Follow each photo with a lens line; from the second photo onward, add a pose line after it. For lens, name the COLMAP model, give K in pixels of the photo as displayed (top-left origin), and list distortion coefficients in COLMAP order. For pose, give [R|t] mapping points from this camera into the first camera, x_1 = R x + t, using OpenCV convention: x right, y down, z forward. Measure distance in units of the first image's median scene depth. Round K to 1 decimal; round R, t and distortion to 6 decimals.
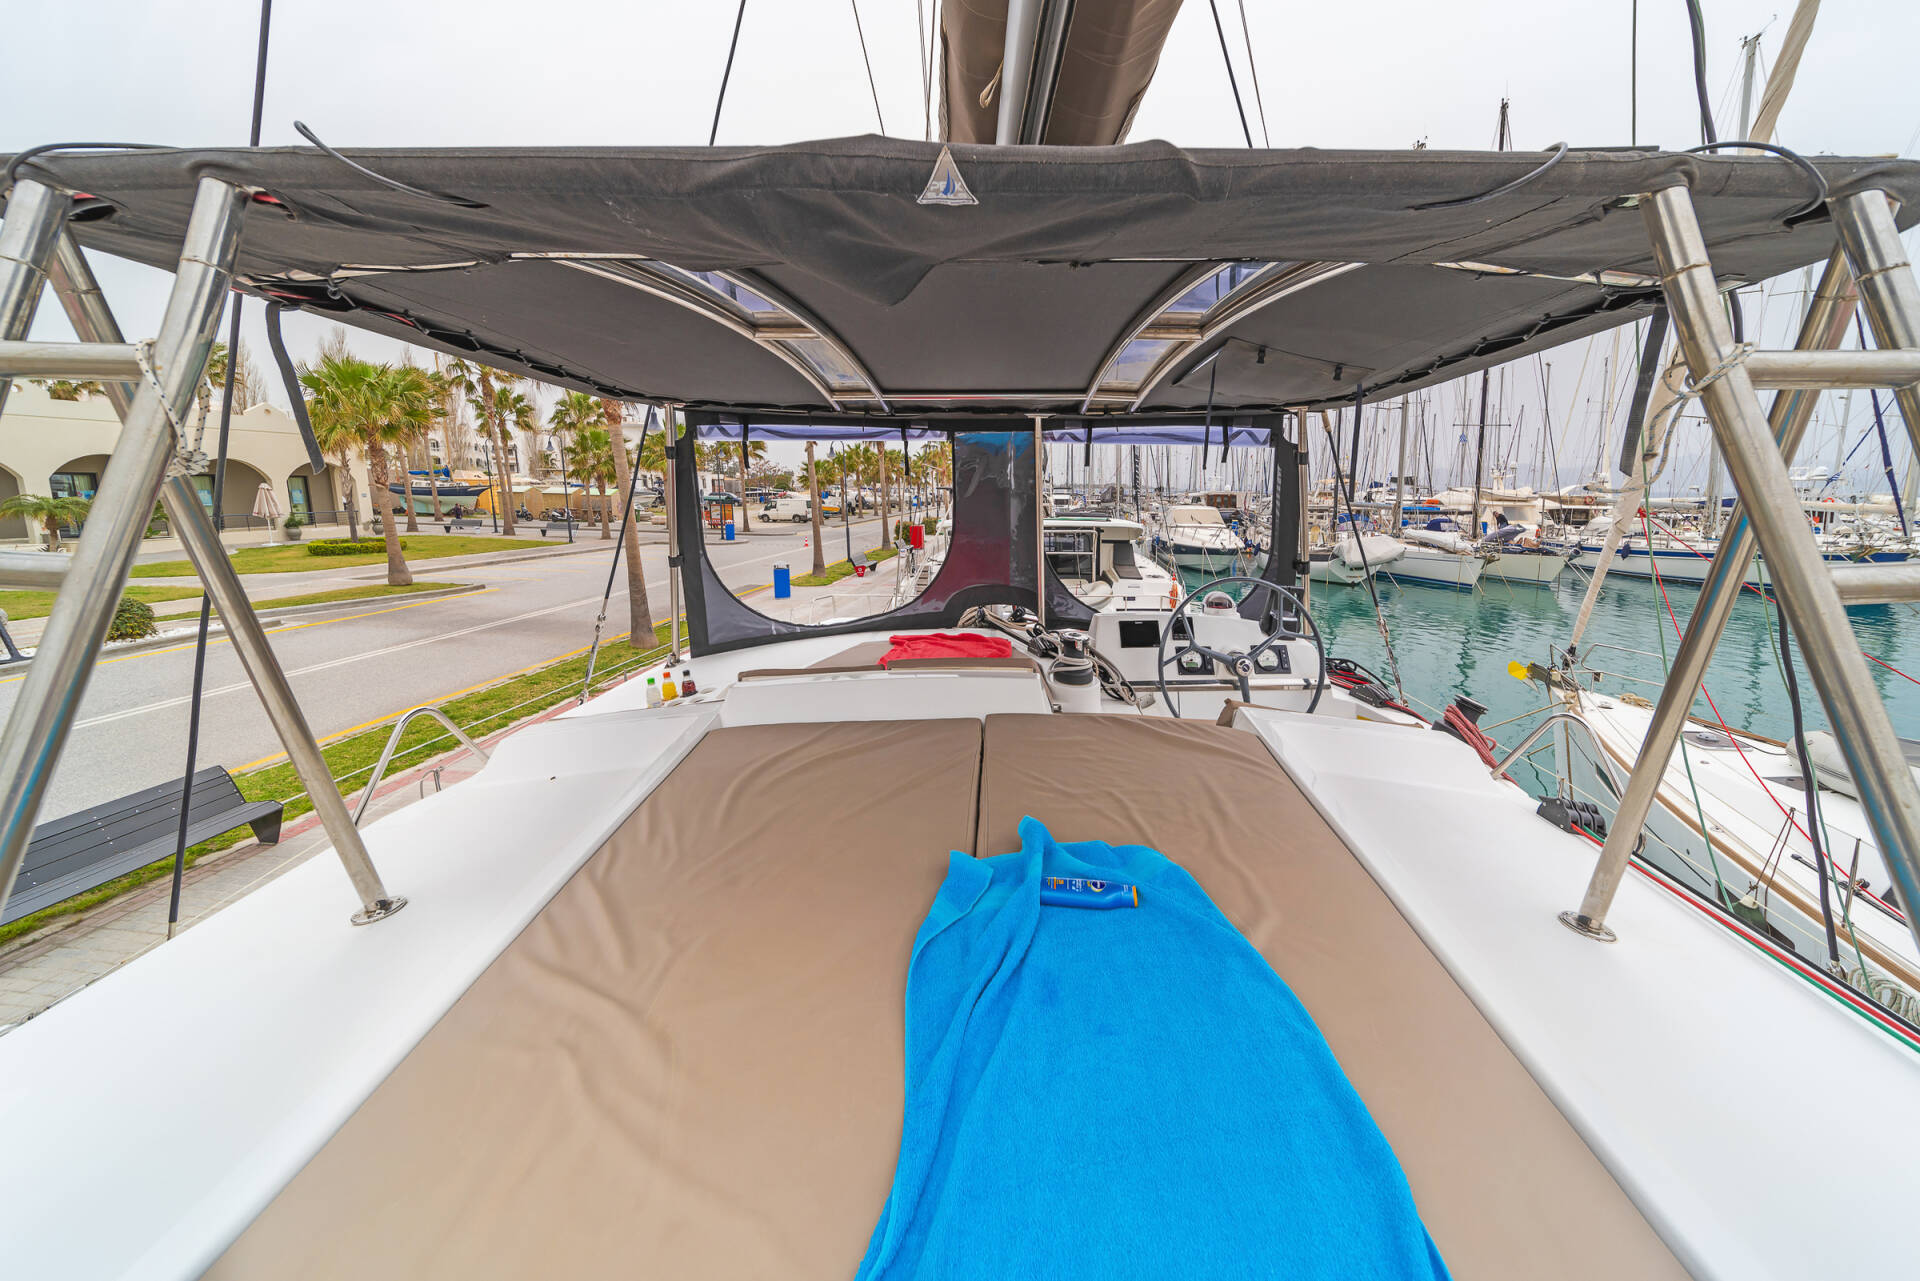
lens RADIAL K [[834.6, 0, 960.0], [0, 834.6, 640.5], [0, 0, 1]] dist [-0.002356, -0.000098]
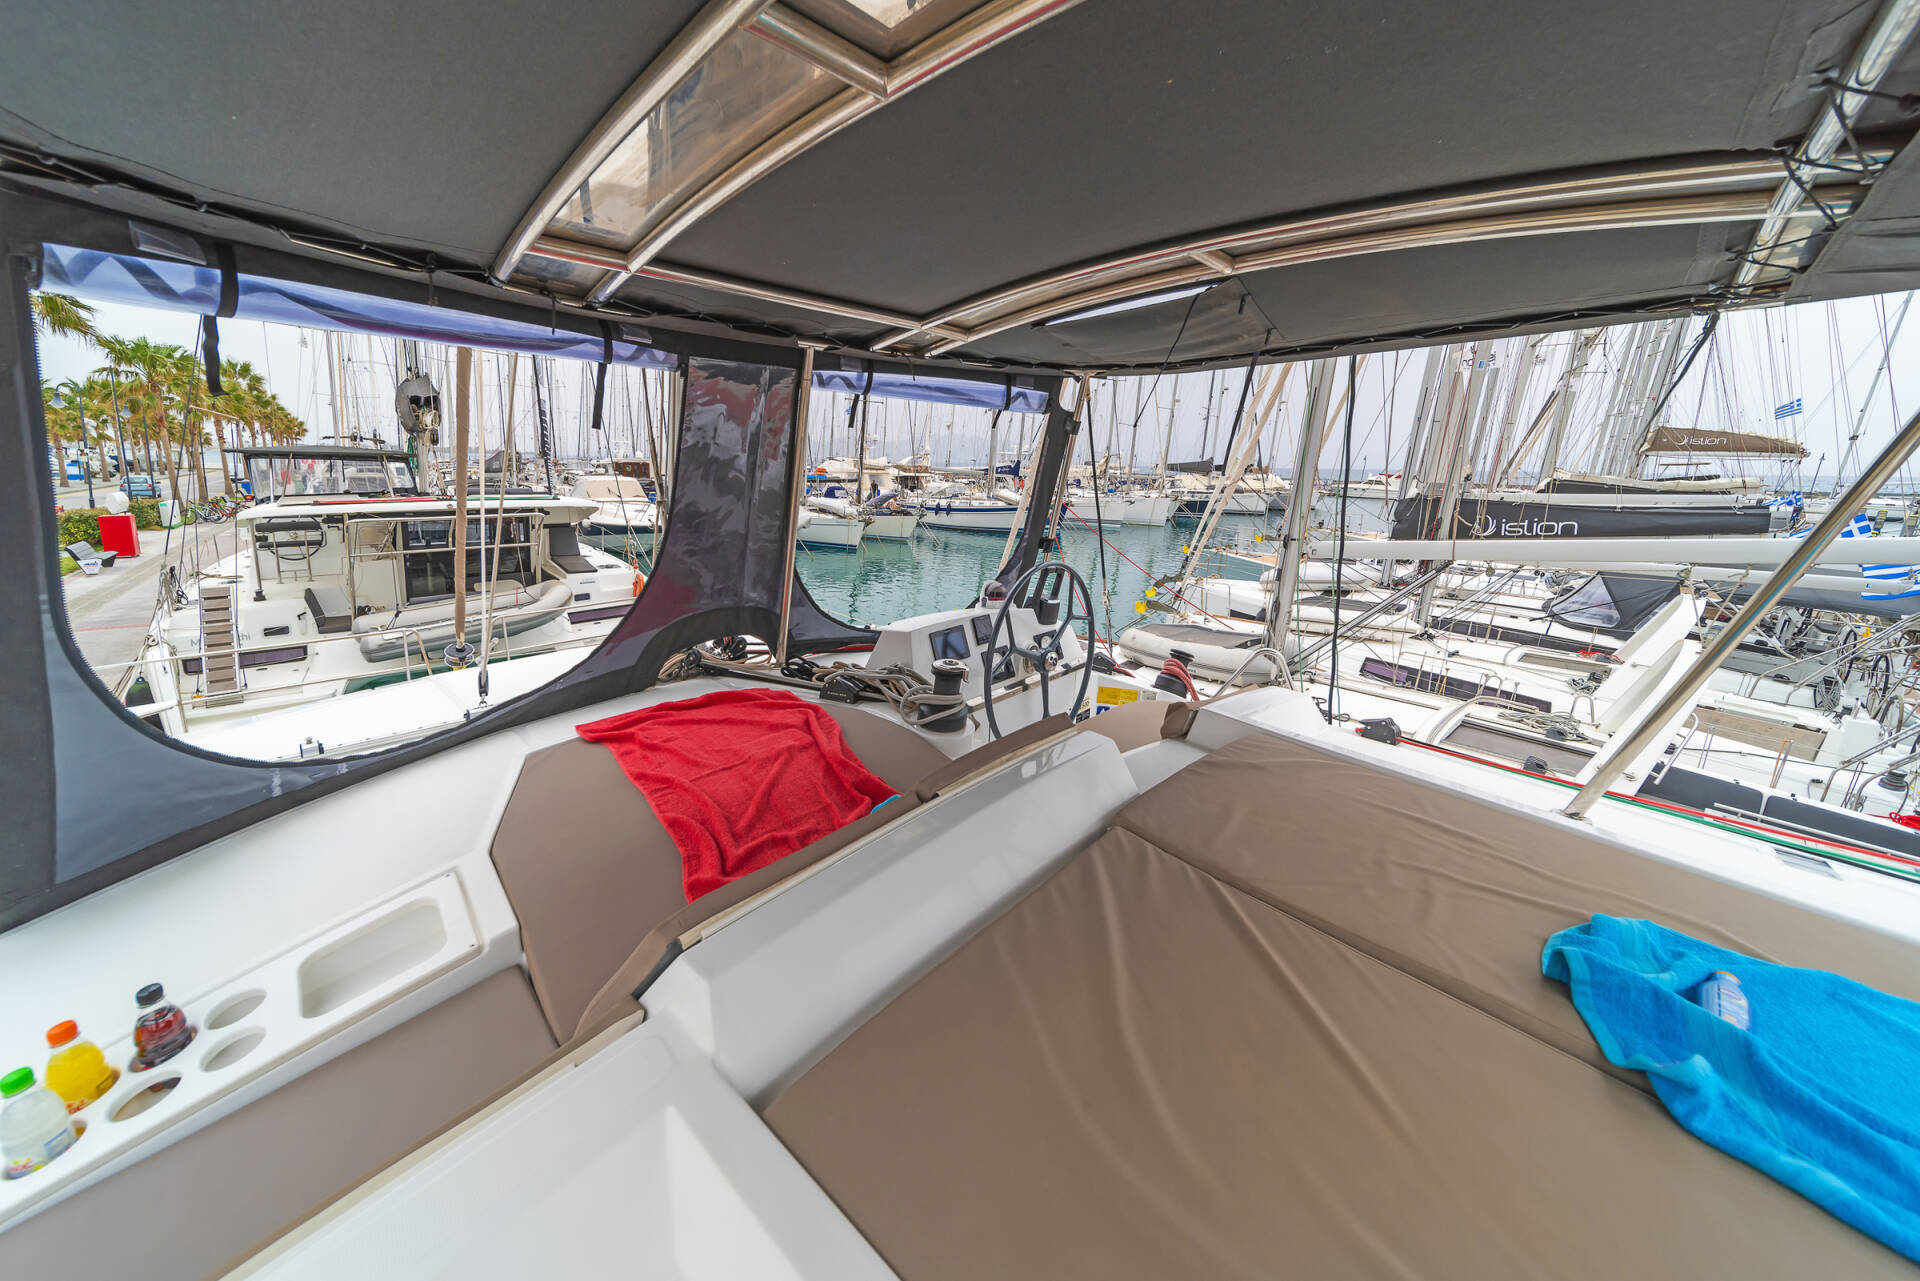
lens RADIAL K [[797.4, 0, 960.0], [0, 797.4, 640.5], [0, 0, 1]] dist [0.012625, 0.000186]
pose [[0.592005, -0.171567, 0.787461, -0.315117], [0.133359, 0.984463, 0.114231, -0.083193], [-0.794824, 0.037390, 0.605687, 0.456931]]
